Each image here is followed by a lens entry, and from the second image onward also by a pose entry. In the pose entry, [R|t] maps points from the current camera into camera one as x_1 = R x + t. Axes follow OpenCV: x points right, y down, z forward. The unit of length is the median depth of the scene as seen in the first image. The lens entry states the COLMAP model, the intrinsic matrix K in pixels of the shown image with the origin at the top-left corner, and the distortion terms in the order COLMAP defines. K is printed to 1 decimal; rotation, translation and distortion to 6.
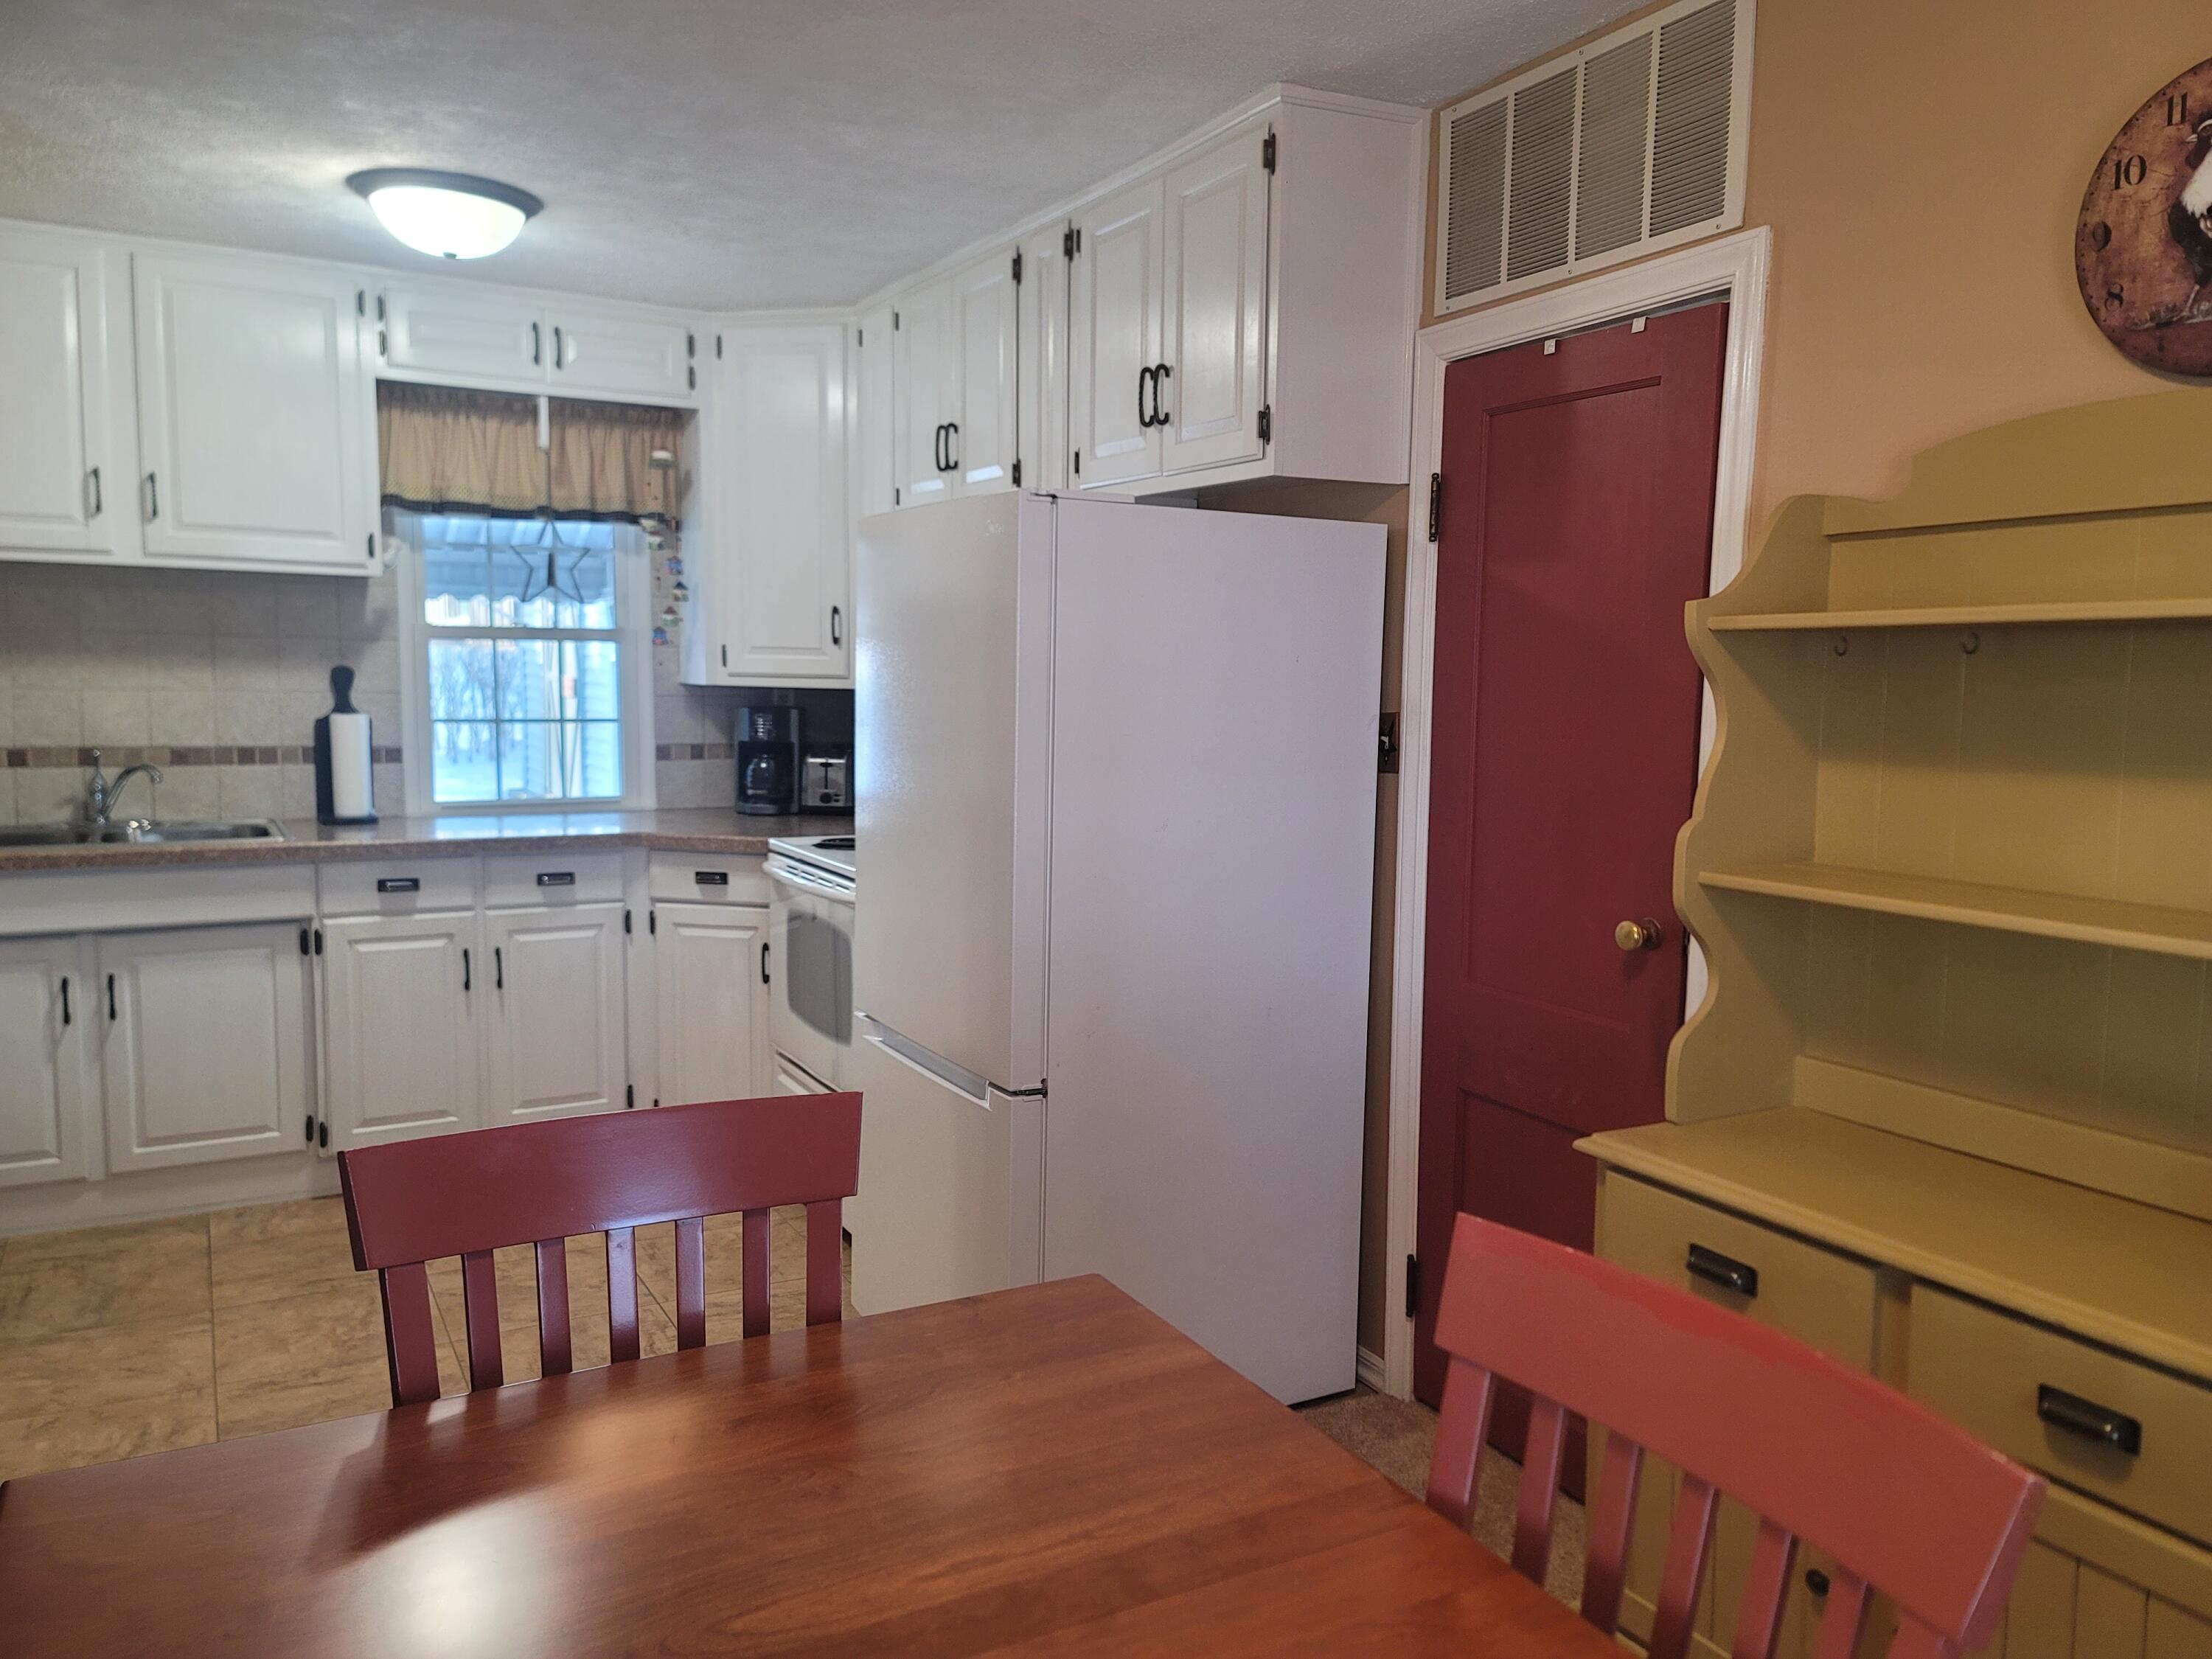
lens RADIAL K [[1607.6, 0, 1105.6], [0, 1607.6, 828.2], [0, 0, 1]] dist [0.056459, -0.024665]
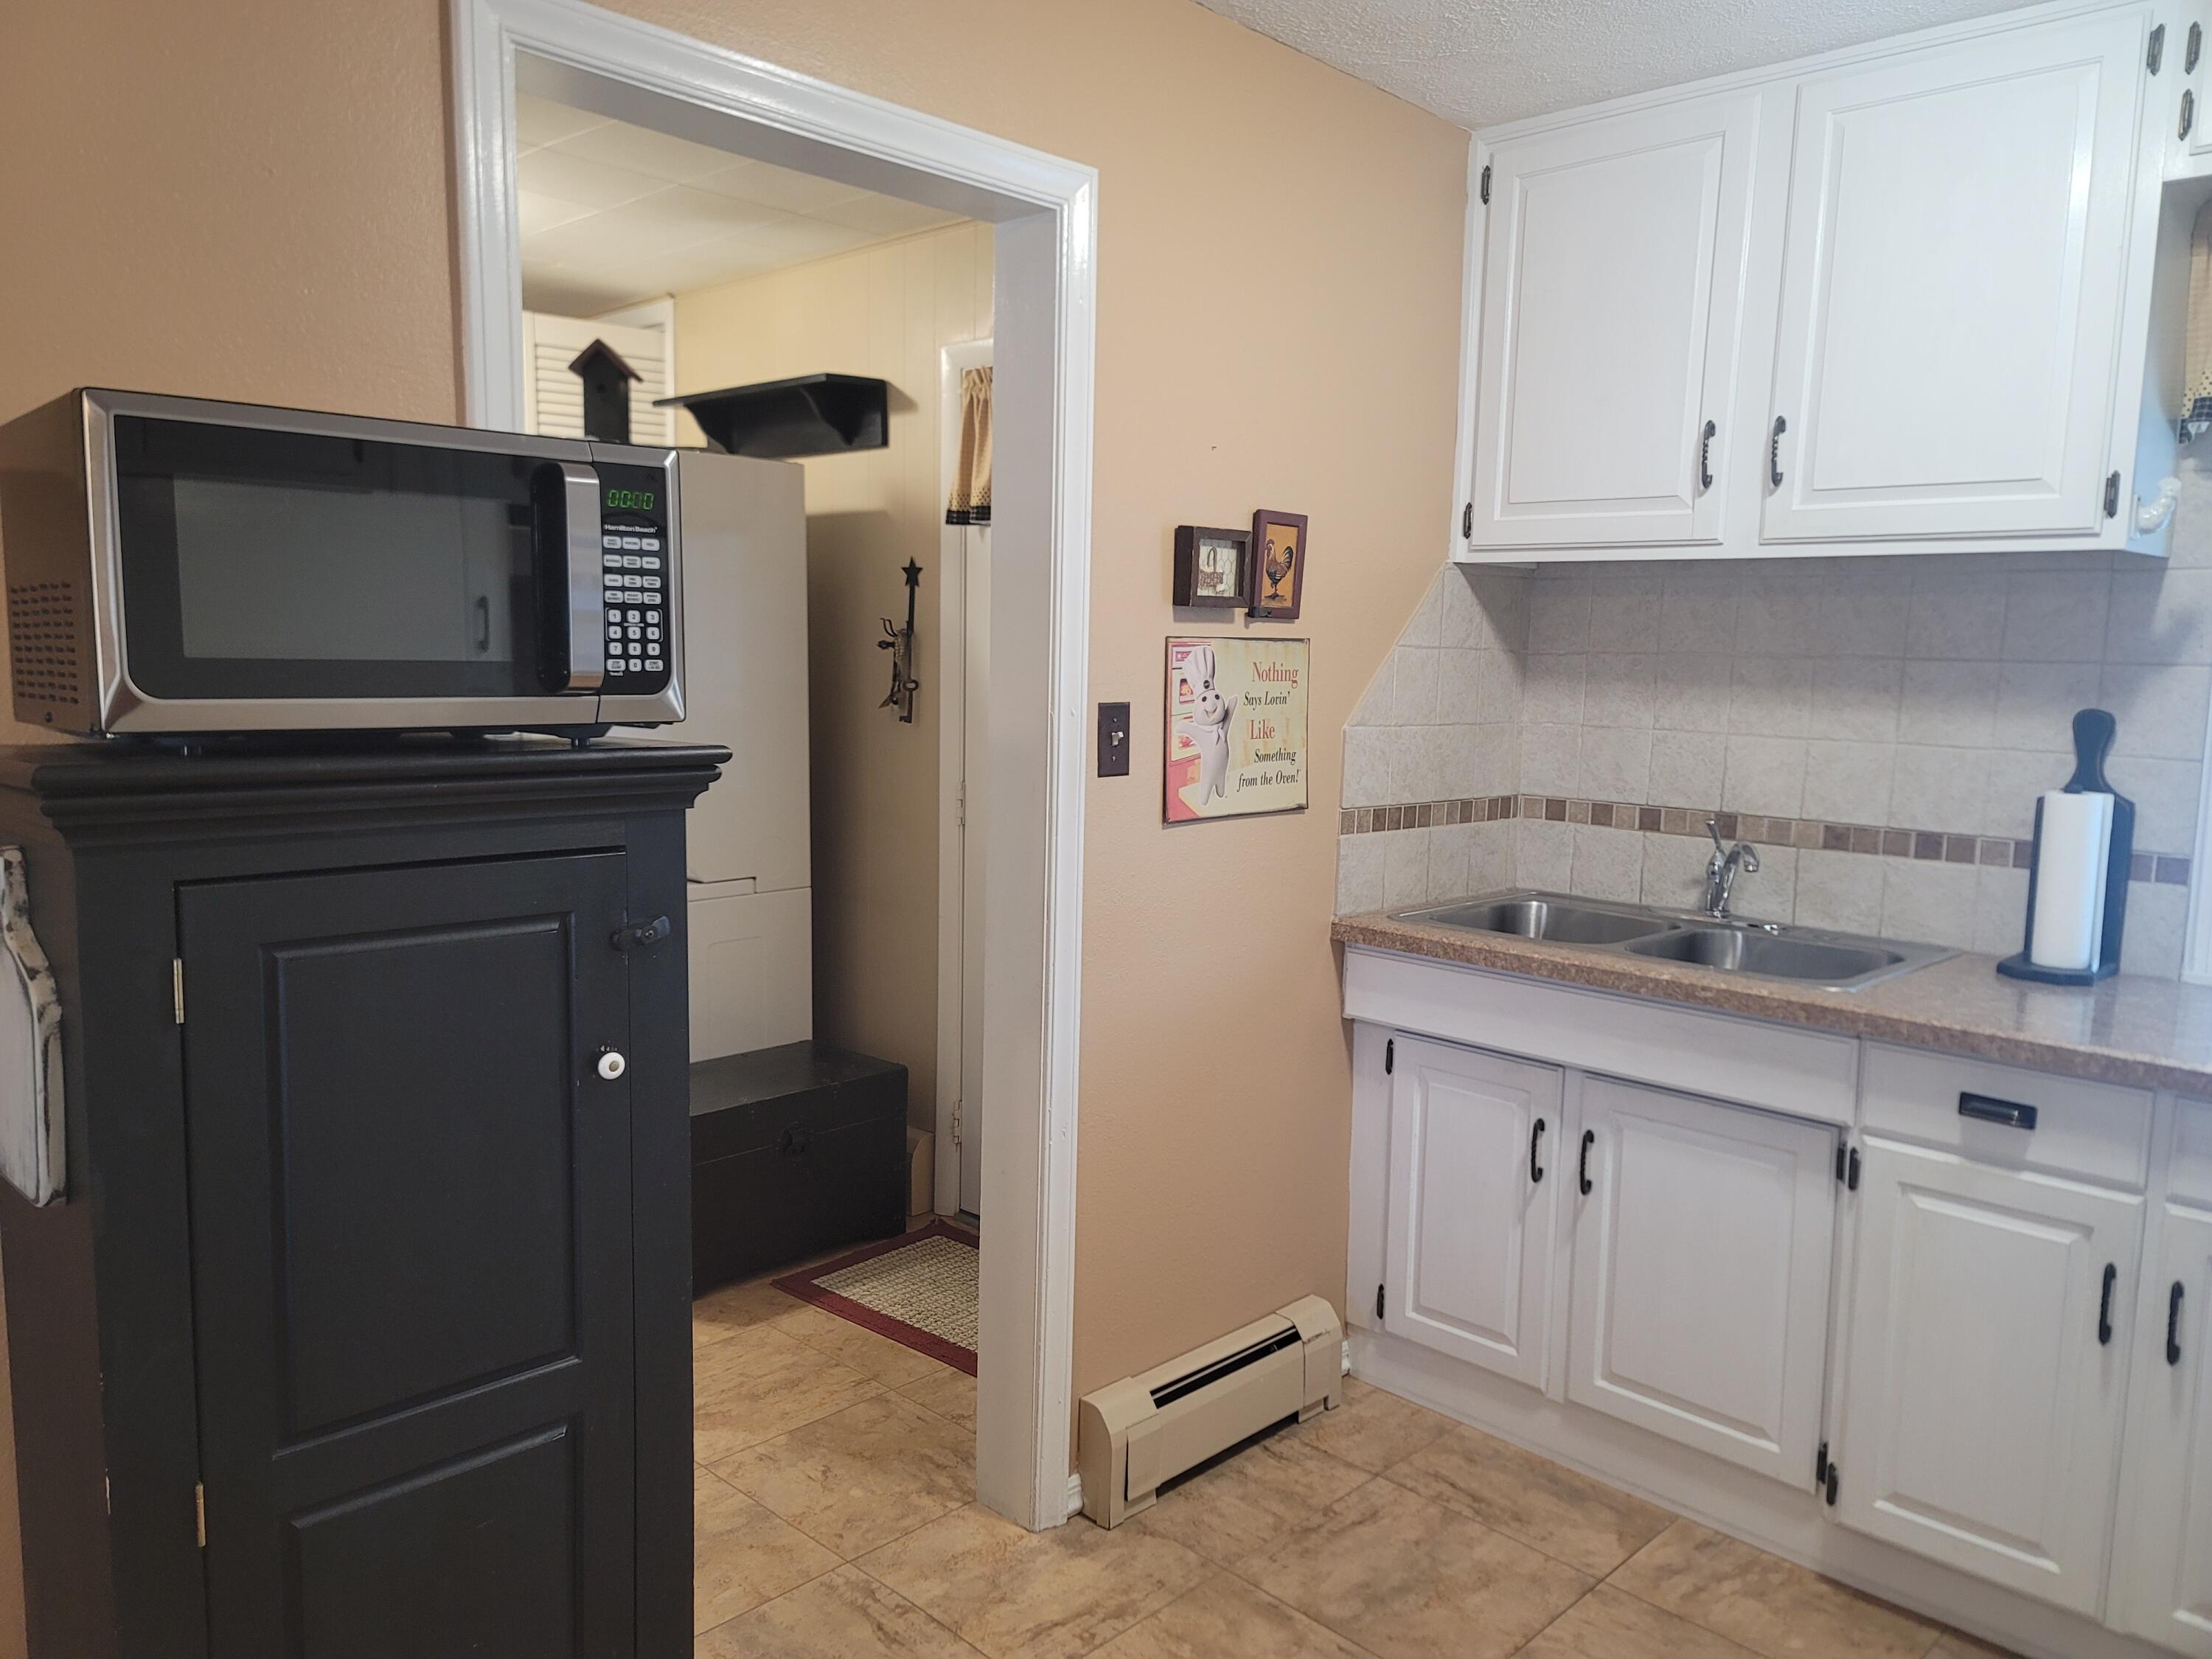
lens RADIAL K [[1607.6, 0, 1097.7], [0, 1607.6, 834.4], [0, 0, 1]] dist [0.056459, -0.024665]
pose [[0.285342, 0.099689, -0.953227, -0.005783], [-0.118810, 0.990584, 0.068031, -0.058292], [0.951033, 0.093840, 0.294499, 0.538385]]
